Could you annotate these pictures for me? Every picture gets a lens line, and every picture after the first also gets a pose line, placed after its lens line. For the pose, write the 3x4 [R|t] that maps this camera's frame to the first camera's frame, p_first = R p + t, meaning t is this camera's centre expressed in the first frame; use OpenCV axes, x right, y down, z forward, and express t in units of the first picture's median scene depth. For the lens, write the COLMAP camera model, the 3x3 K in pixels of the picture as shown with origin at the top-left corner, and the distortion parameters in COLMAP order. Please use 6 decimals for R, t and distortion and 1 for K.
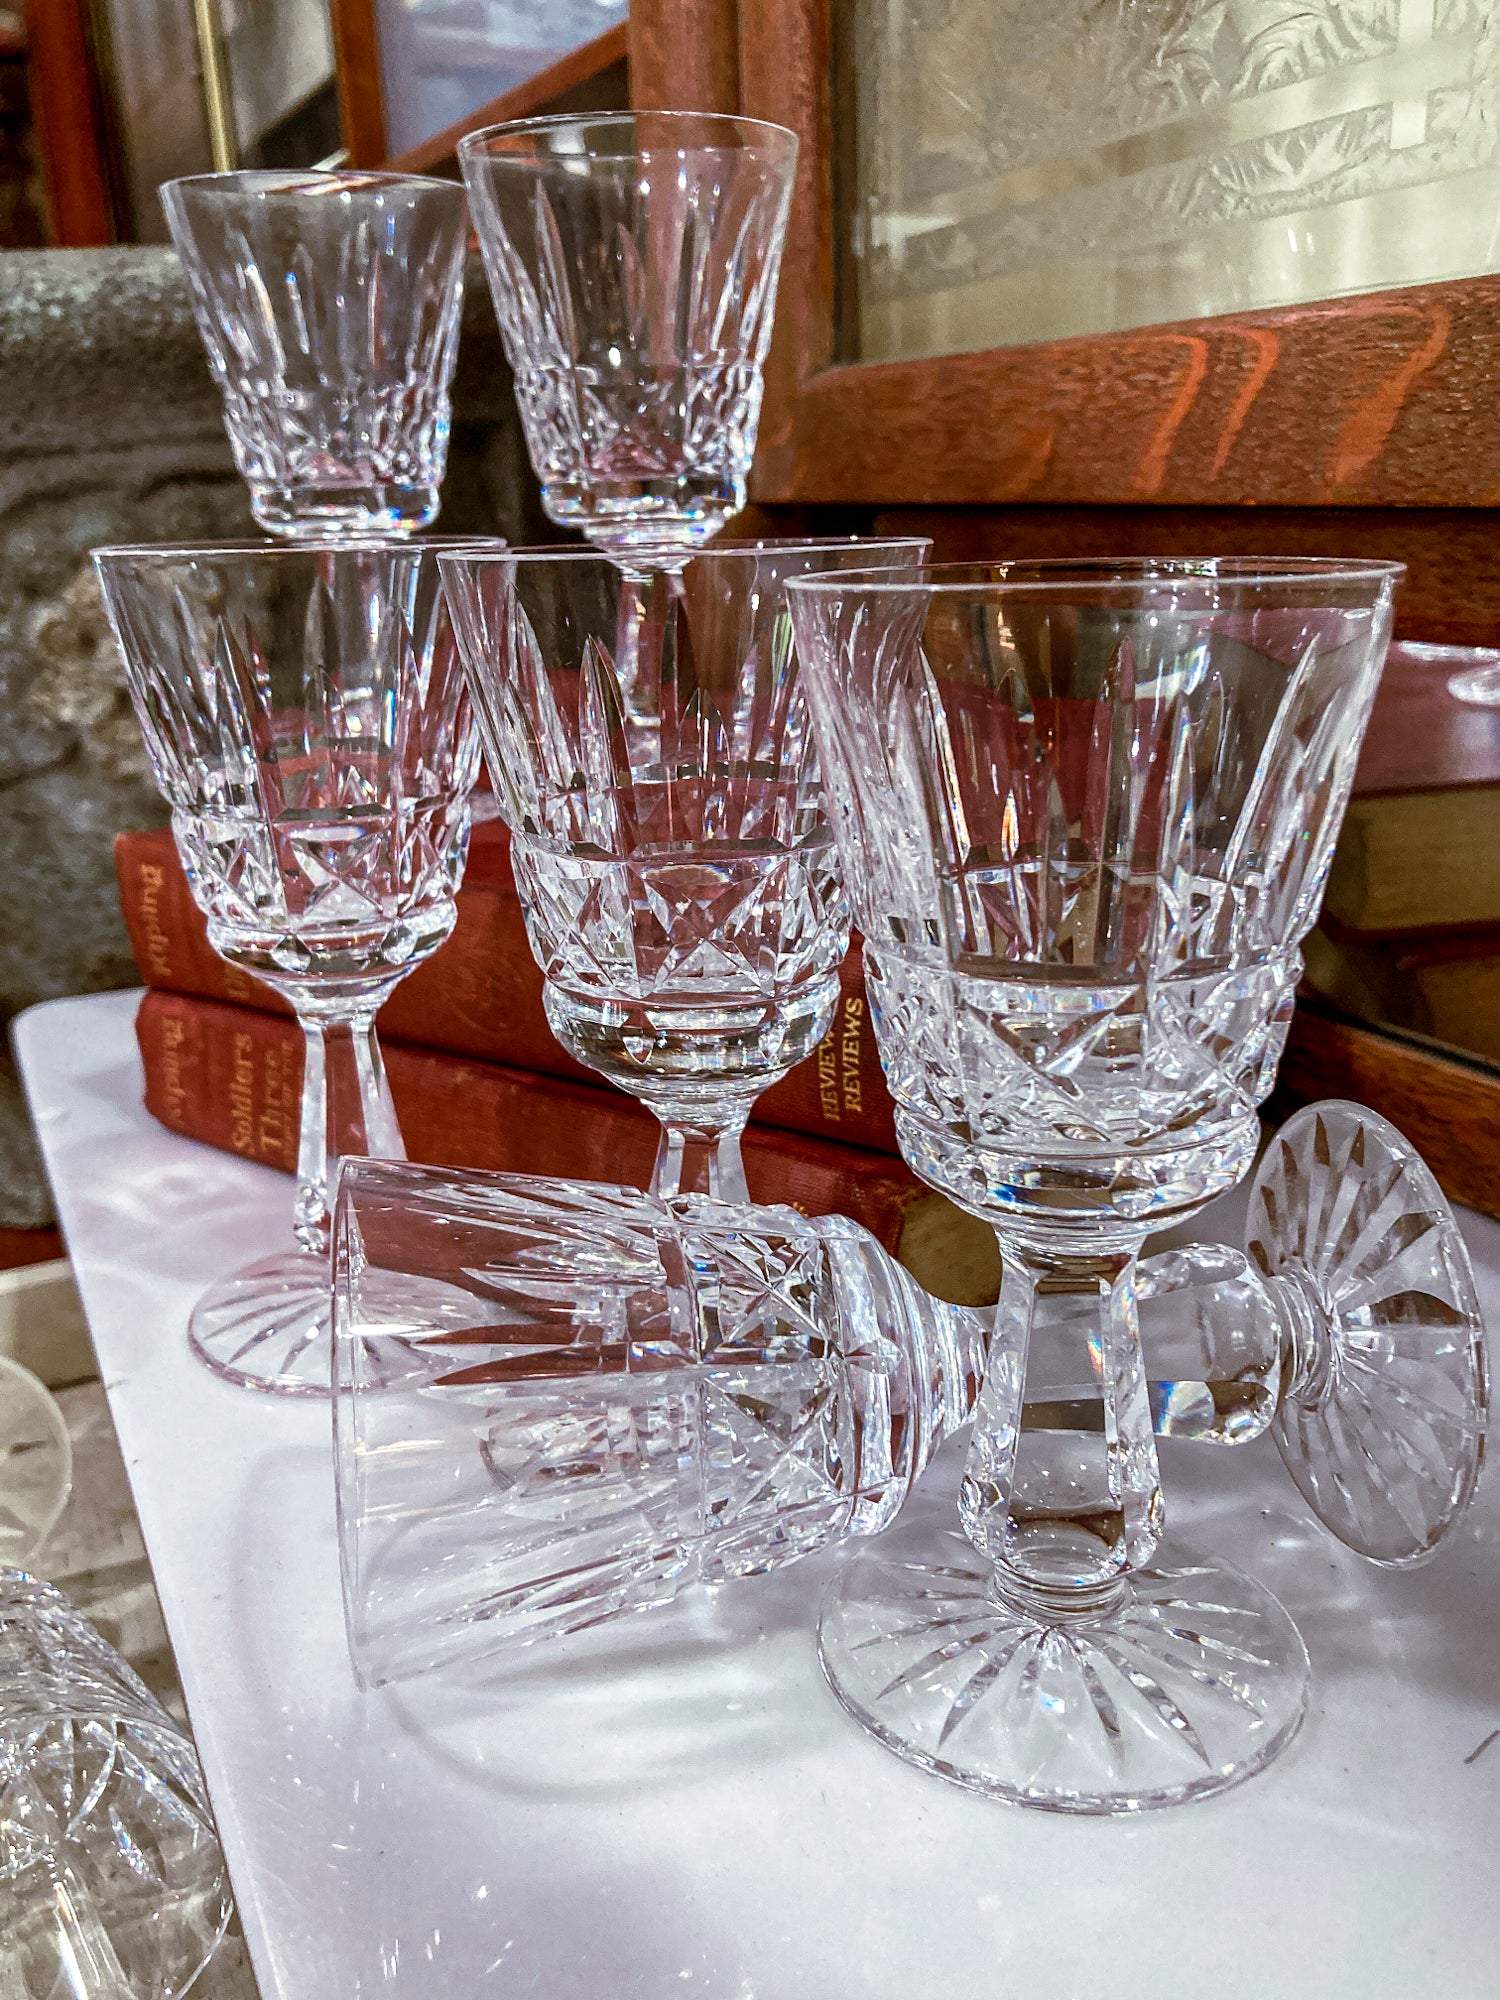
lens RADIAL K [[1663.4, 0, 726.7], [0, 1663.4, 1052.7], [0, 0, 1]] dist [-0.030616, 0.043367]
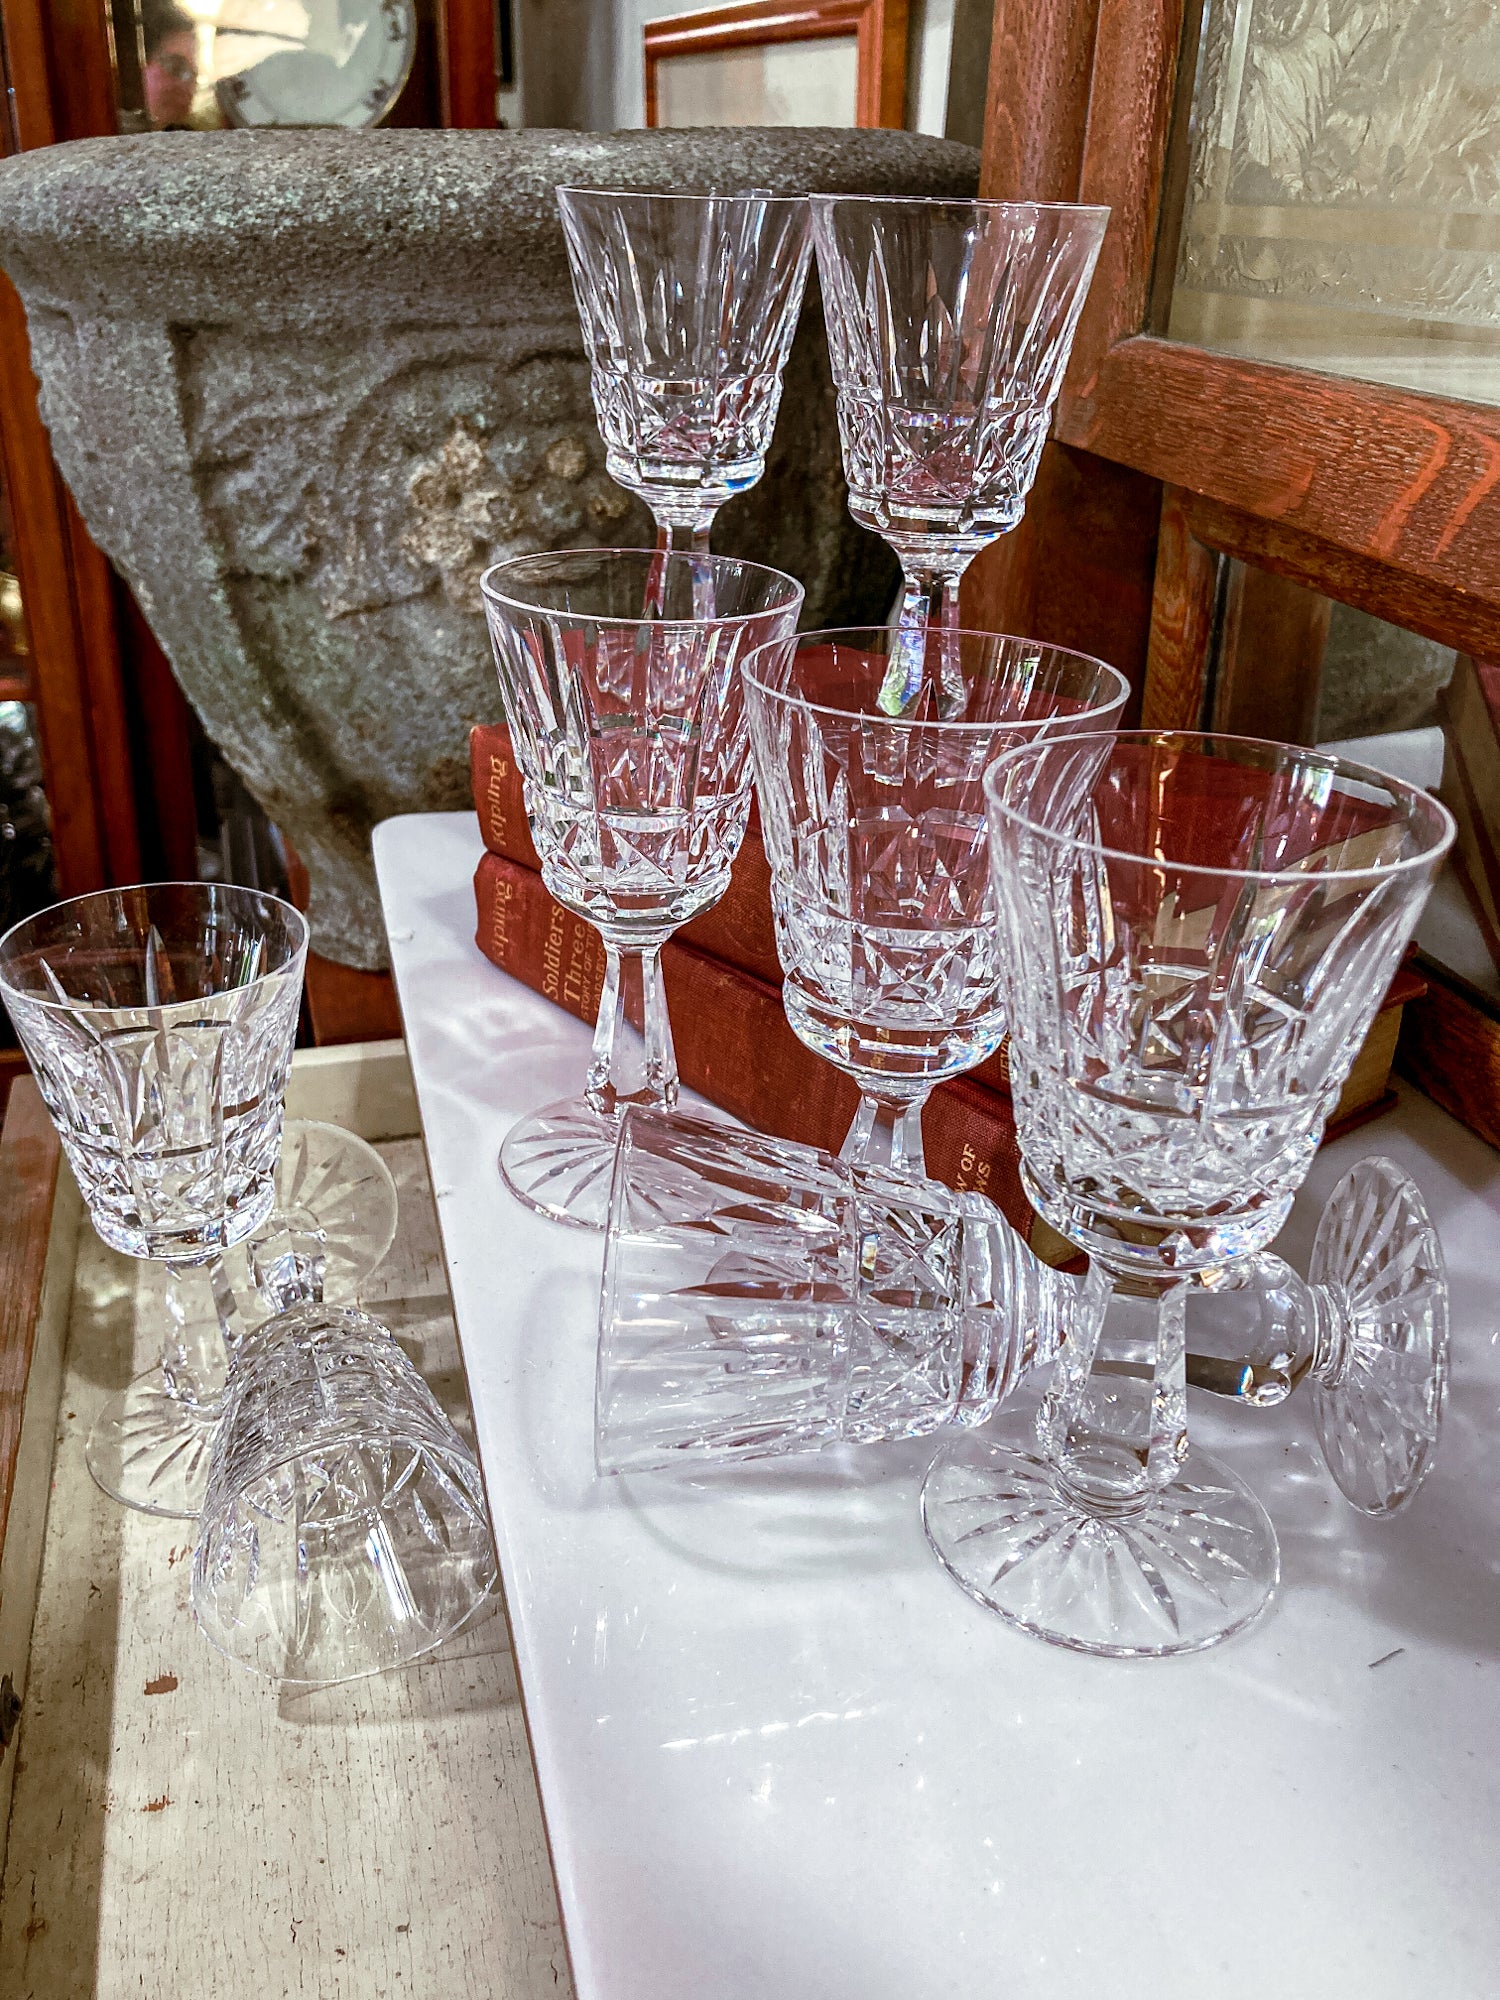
lens RADIAL K [[1740.1, 0, 750.0], [0, 1740.1, 1000.0], [0, 0, 1]] dist [0.066629, -0.260968]
pose [[0.979999, 0.137884, -0.143490, 0.048295], [-0.111601, 0.977794, 0.177380, -0.210155], [0.164762, -0.157819, 0.973626, -0.275320]]
